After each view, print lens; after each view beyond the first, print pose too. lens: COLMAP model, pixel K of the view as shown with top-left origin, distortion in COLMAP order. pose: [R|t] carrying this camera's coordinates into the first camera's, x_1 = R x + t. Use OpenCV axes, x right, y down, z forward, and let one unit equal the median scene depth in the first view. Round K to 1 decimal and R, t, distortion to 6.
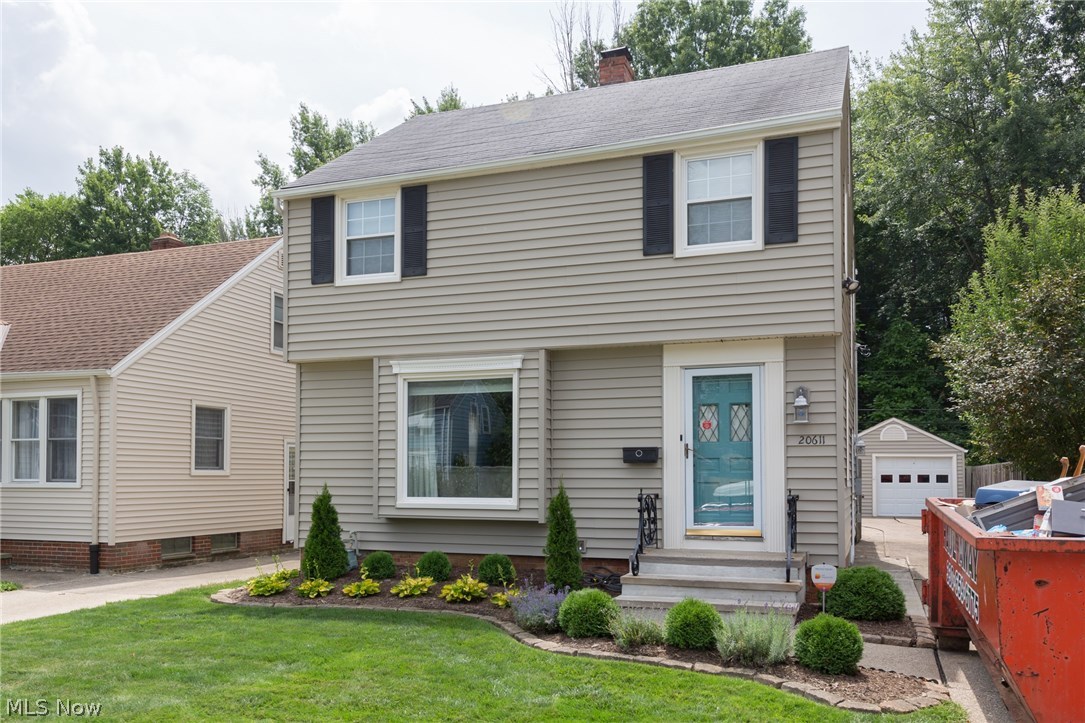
lens RADIAL K [[874.5, 0, 542.5], [0, 874.5, 361.5], [0, 0, 1]] dist [0.000595, -0.001053]
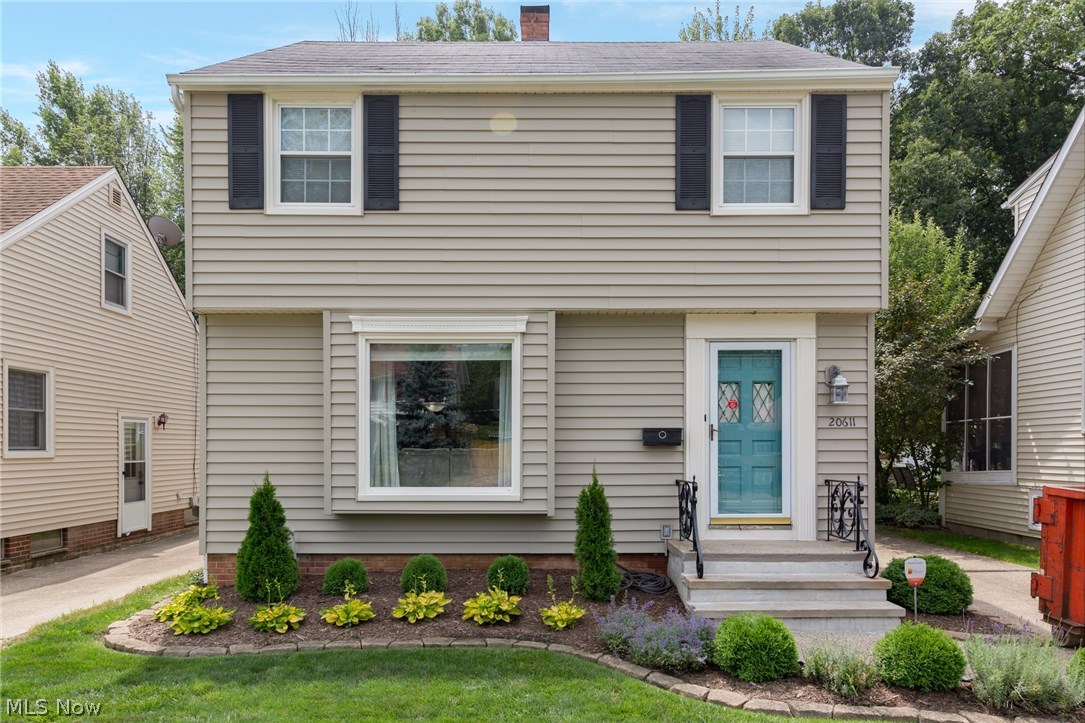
lens RADIAL K [[721.4, 0, 541.6], [0, 721.4, 399.4], [0, 0, 1]] dist [0.003381, 0.002837]
pose [[0.938189, 0.021203, 0.345474, -0.254978], [-0.043077, 0.997515, 0.055760, 0.033651], [-0.343433, -0.067195, 0.936770, 0.357917]]
